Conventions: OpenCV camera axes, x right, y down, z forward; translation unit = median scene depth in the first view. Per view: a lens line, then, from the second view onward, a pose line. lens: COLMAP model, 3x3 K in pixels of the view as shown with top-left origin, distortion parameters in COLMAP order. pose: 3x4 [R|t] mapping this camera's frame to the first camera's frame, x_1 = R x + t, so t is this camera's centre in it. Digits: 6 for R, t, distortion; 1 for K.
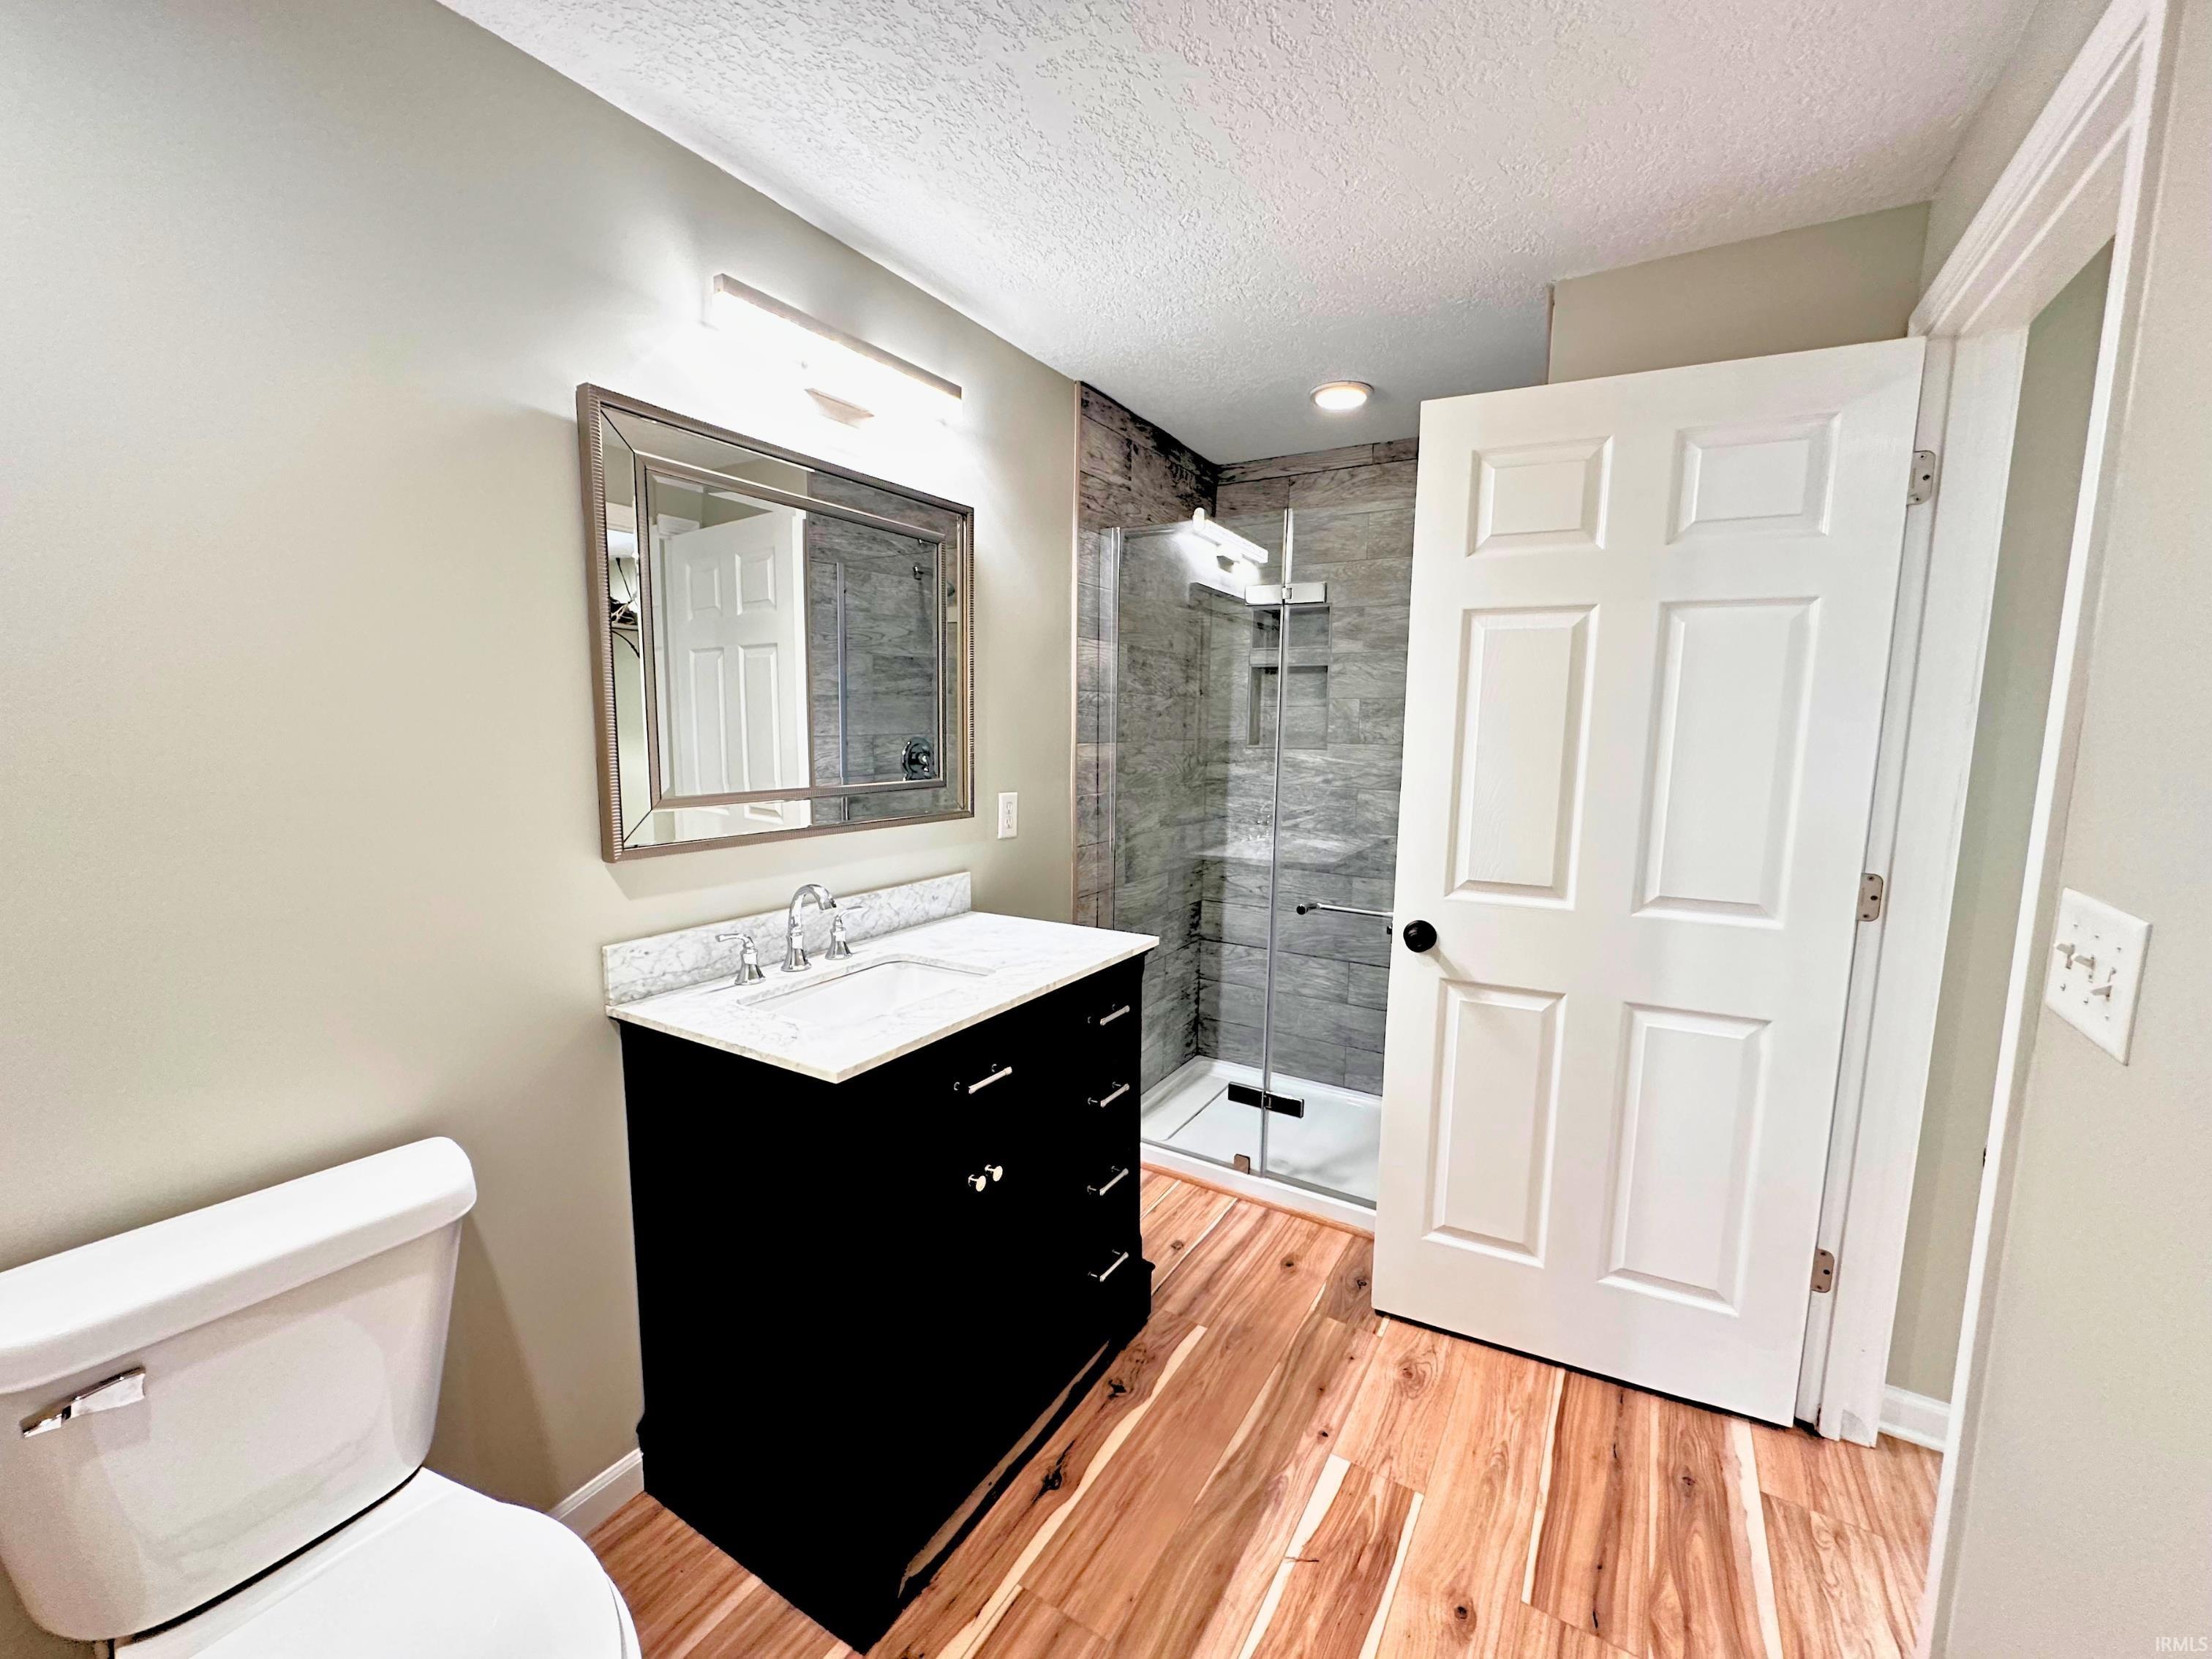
lens RADIAL K [[881.5, 0, 1105.4], [0, 881.5, 830.1], [0, 0, 1]] dist [-0.001106, 0.000010]
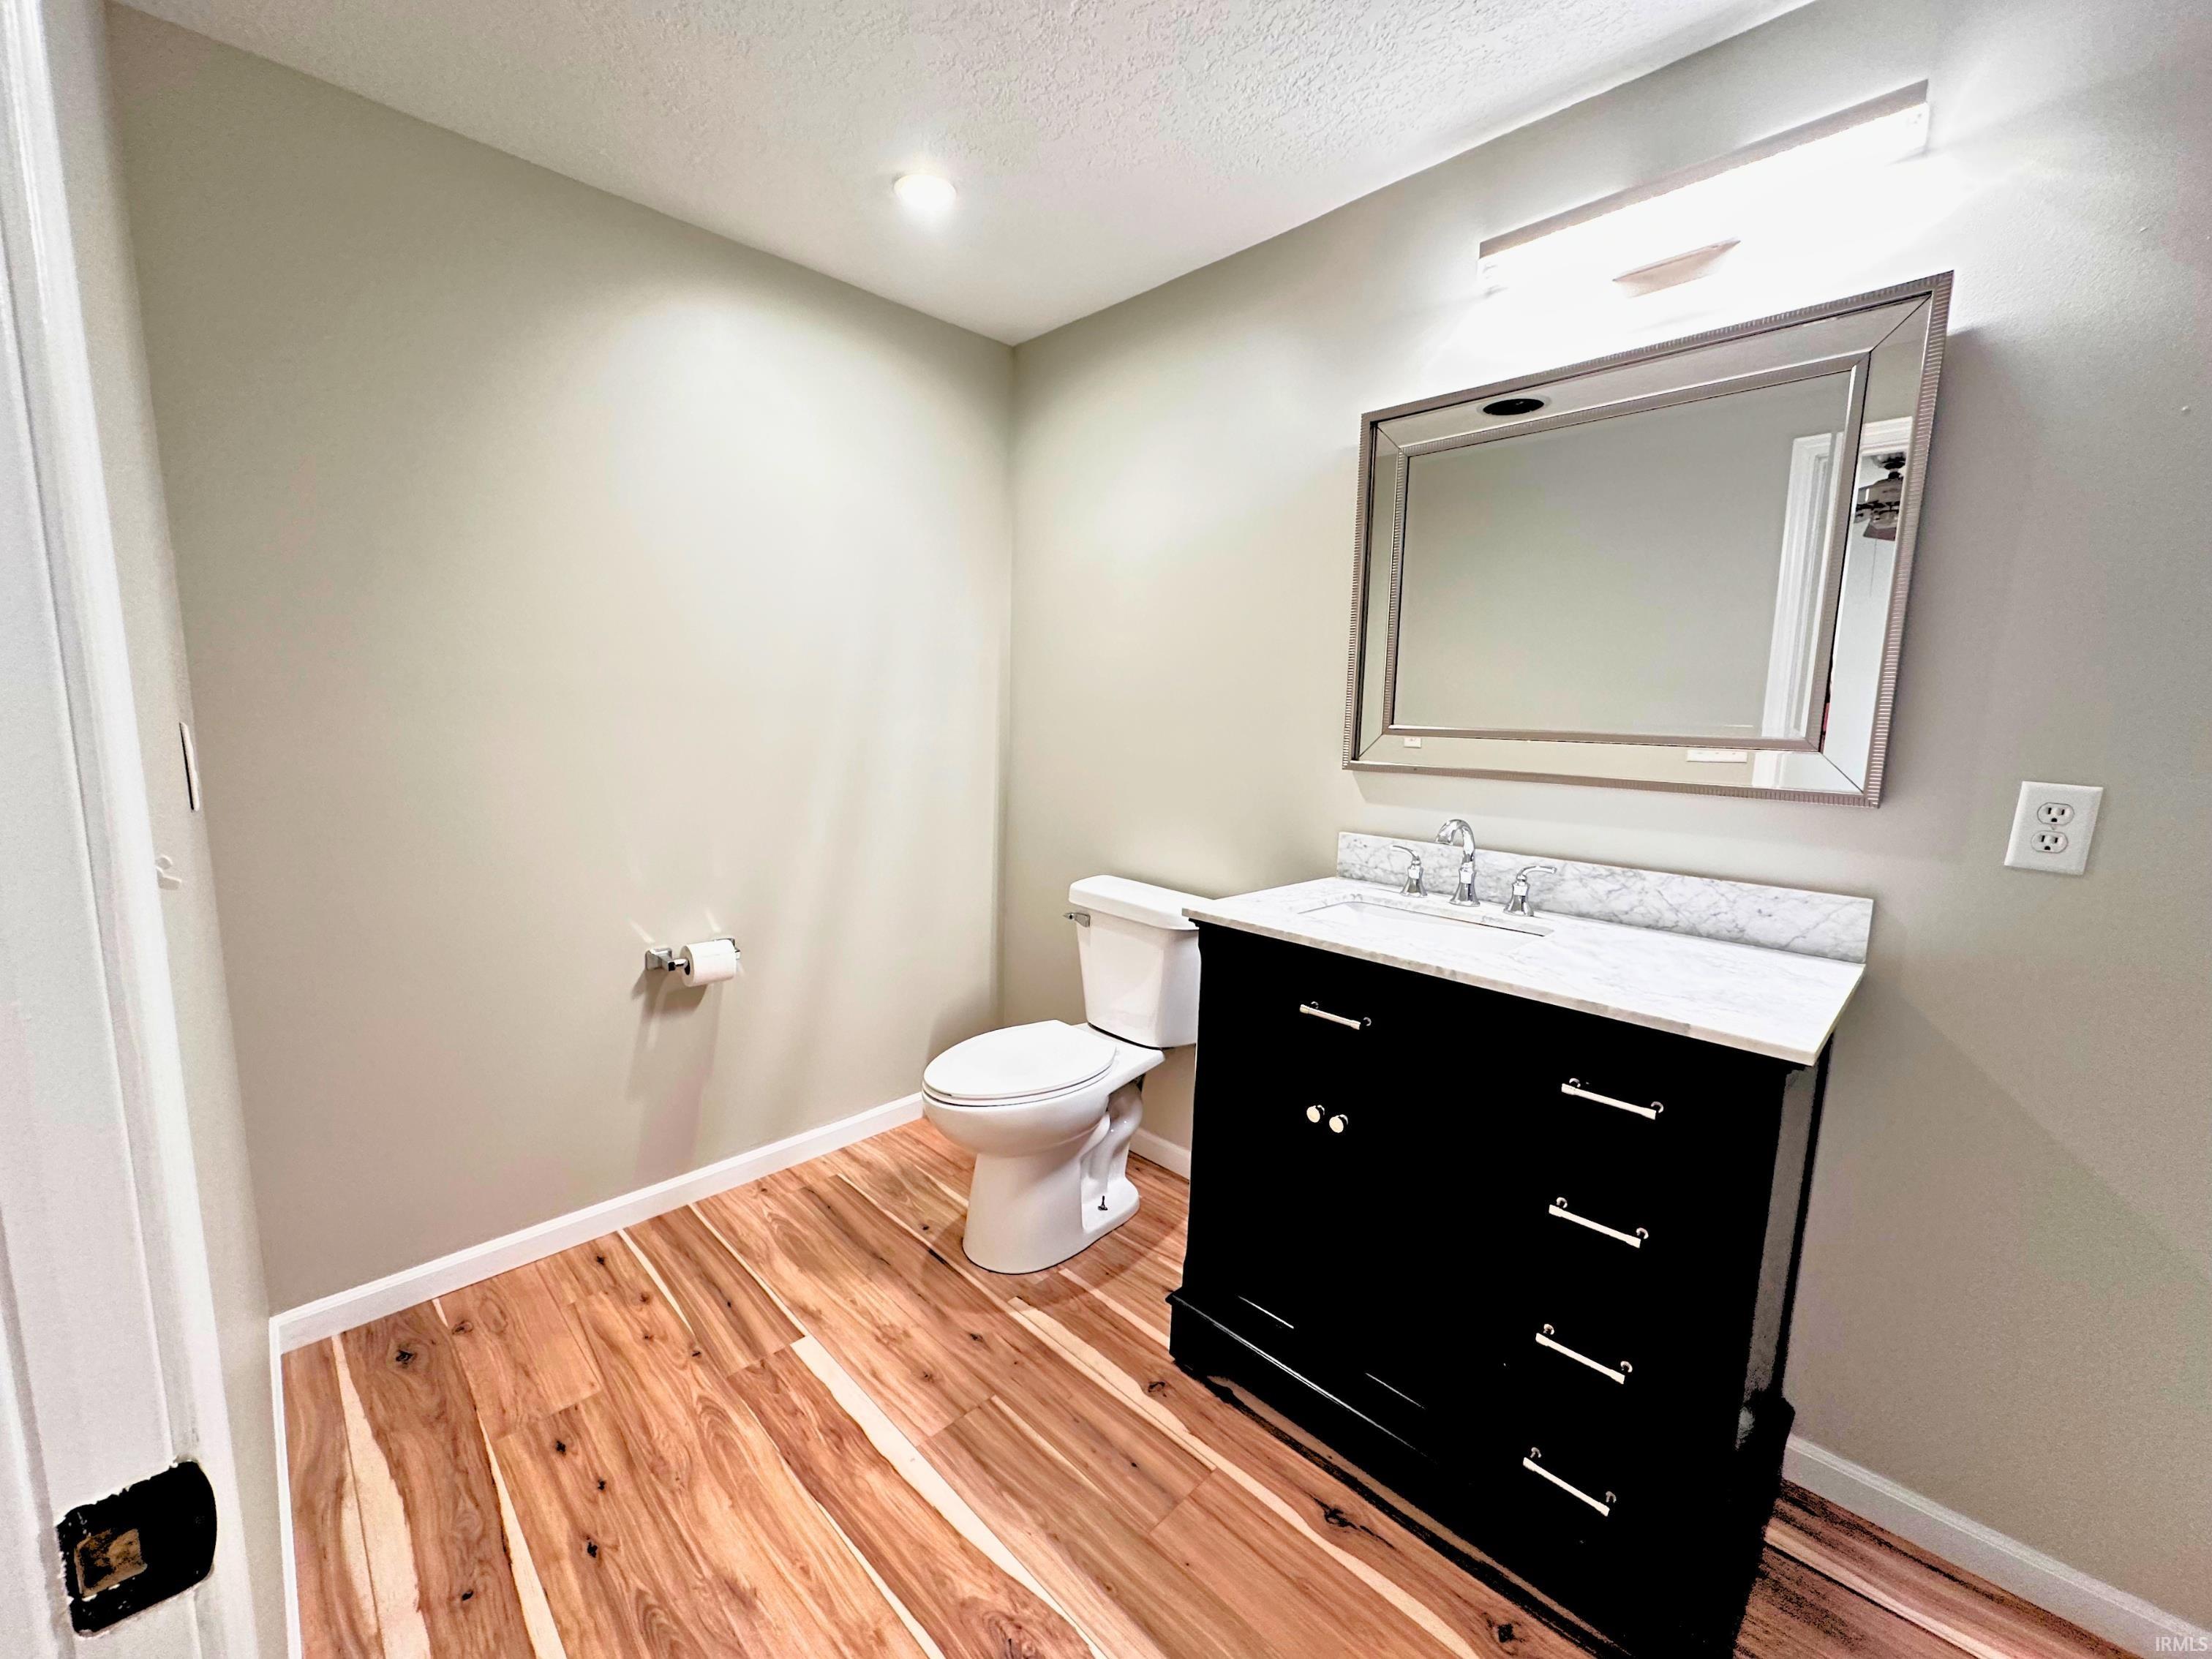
lens RADIAL K [[881.5, 0, 1105.4], [0, 881.5, 830.1], [0, 0, 1]] dist [-0.001106, 0.000010]
pose [[-0.235998, 0.118061, -0.964555, 0.704283], [-0.139002, 0.978284, 0.153750, -0.024075], [0.961761, 0.170360, -0.214462, 0.797725]]
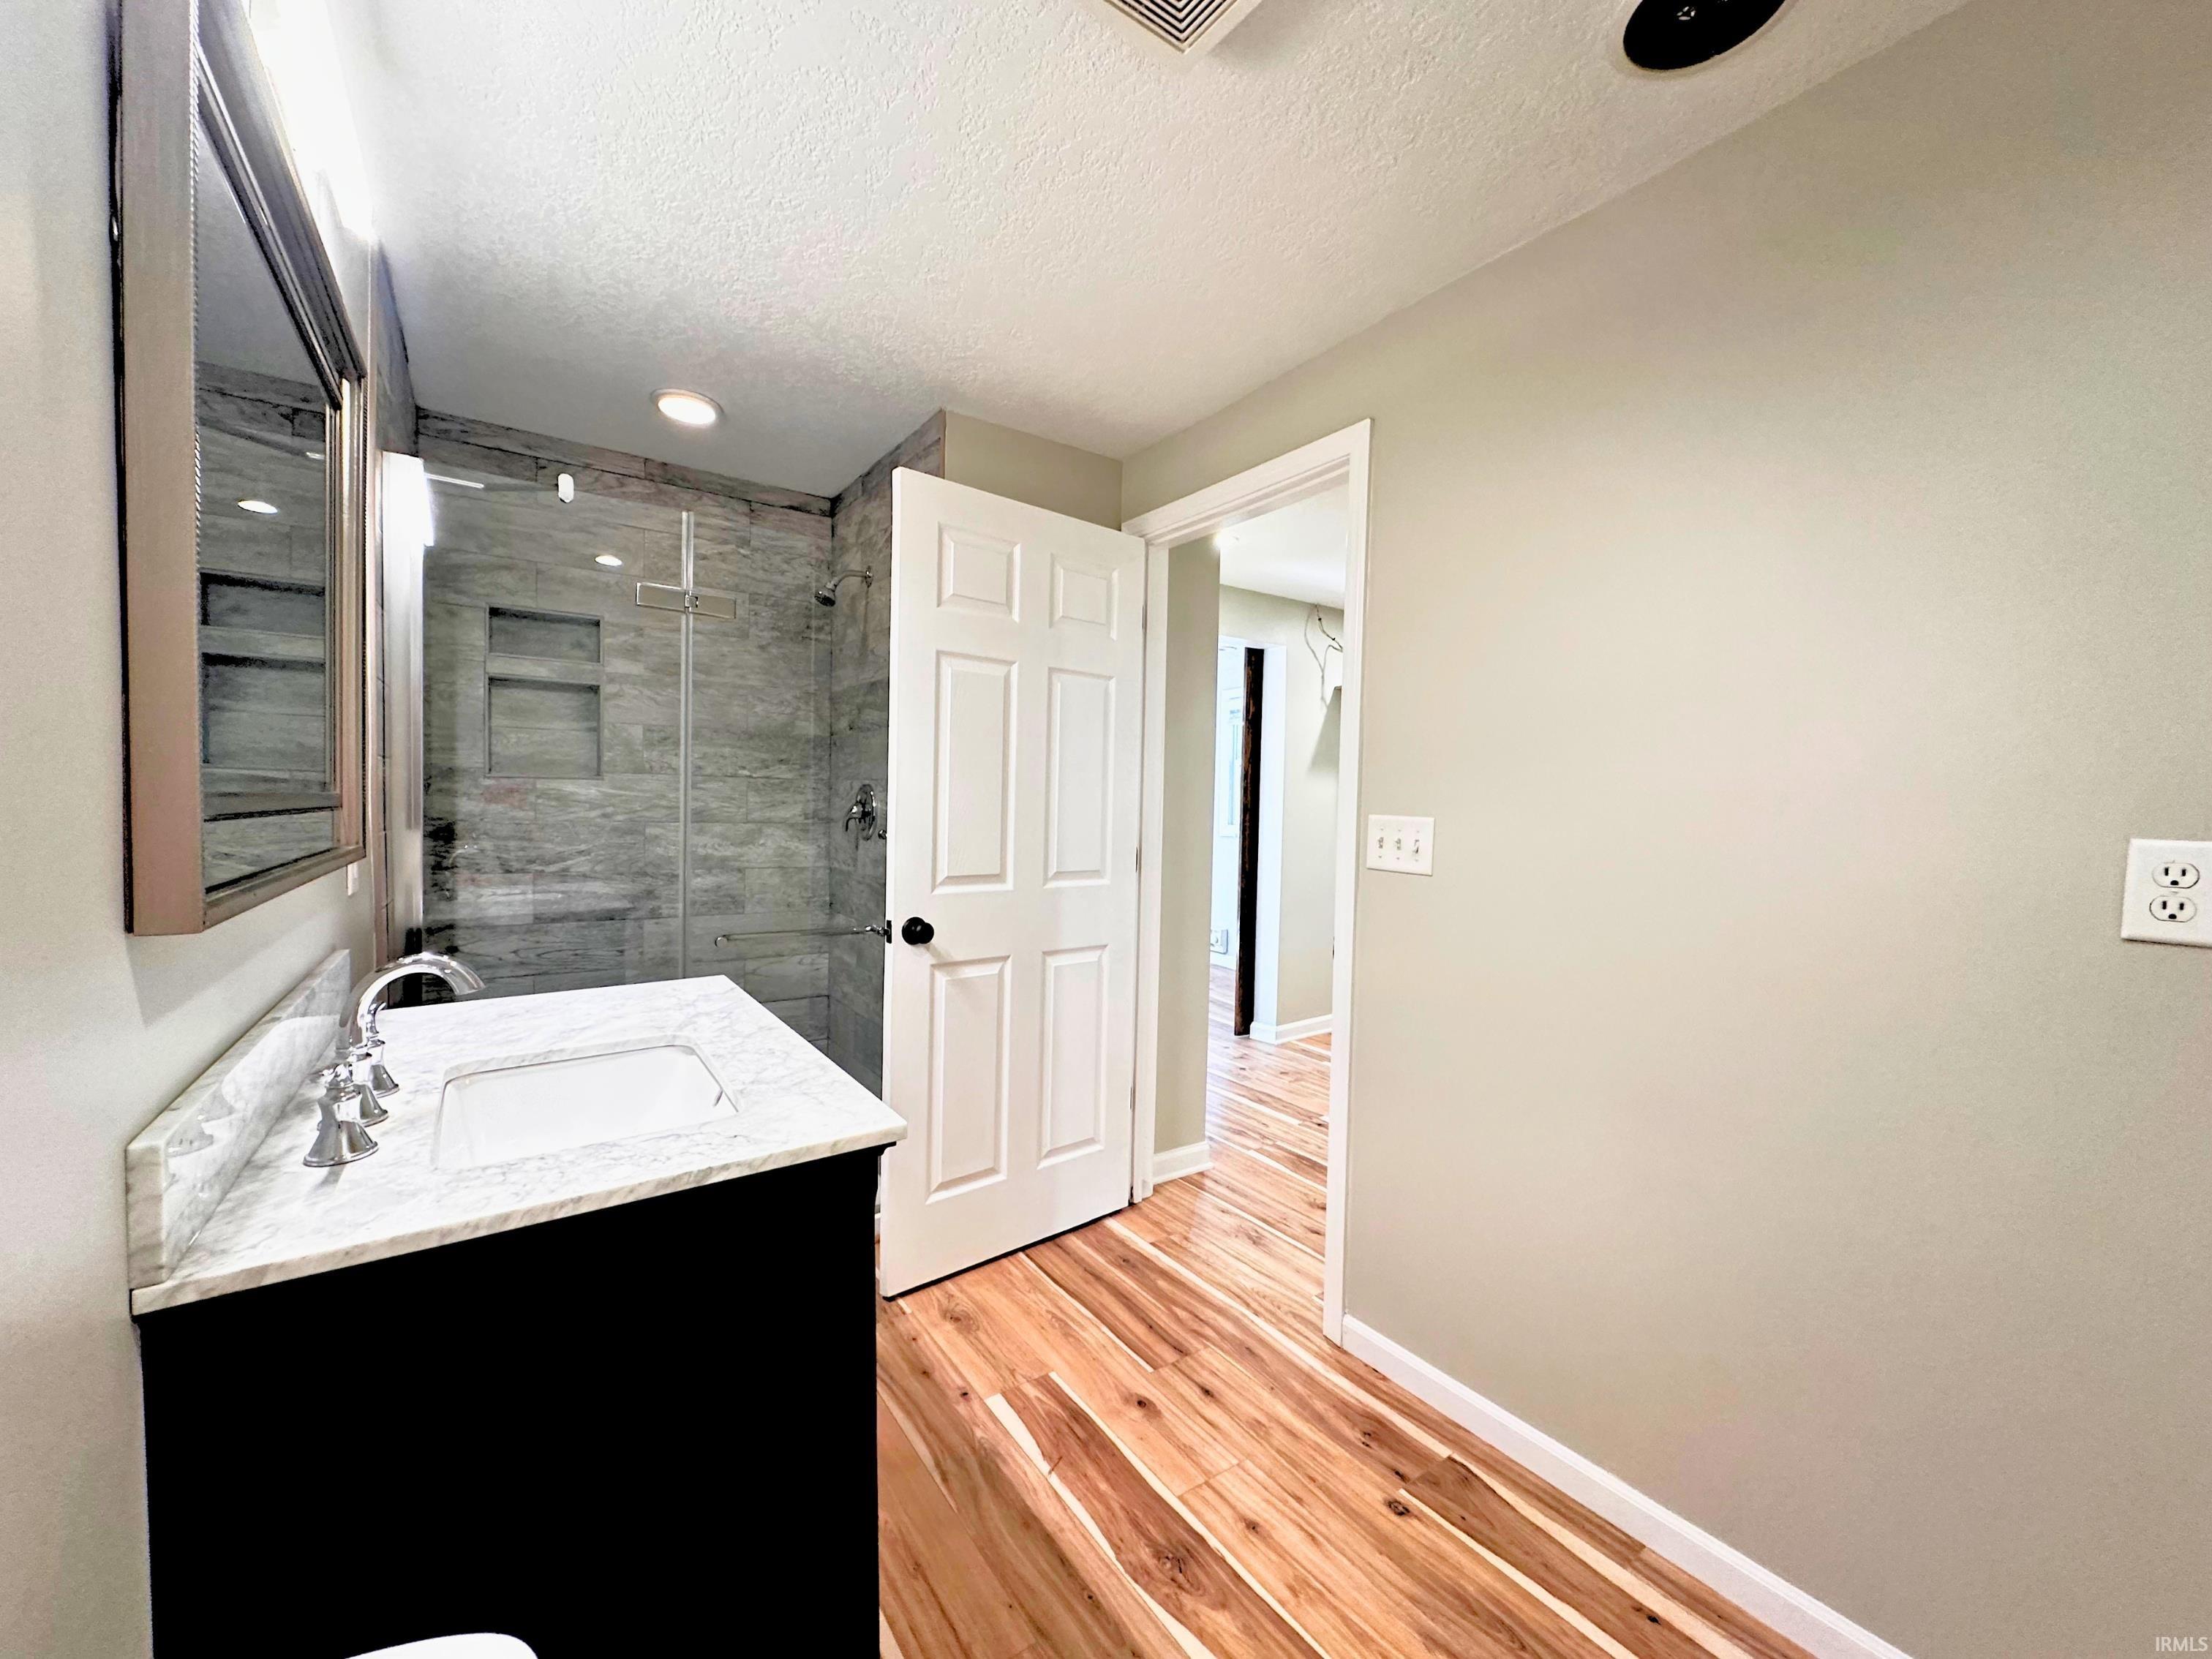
lens RADIAL K [[881.5, 0, 1105.4], [0, 881.5, 830.1], [0, 0, 1]] dist [-0.001106, 0.000010]
pose [[0.405631, -0.032167, 0.913471, -0.644585], [0.097711, 0.995180, -0.008344, 0.027709], [-0.908799, 0.092640, 0.406819, 0.345338]]
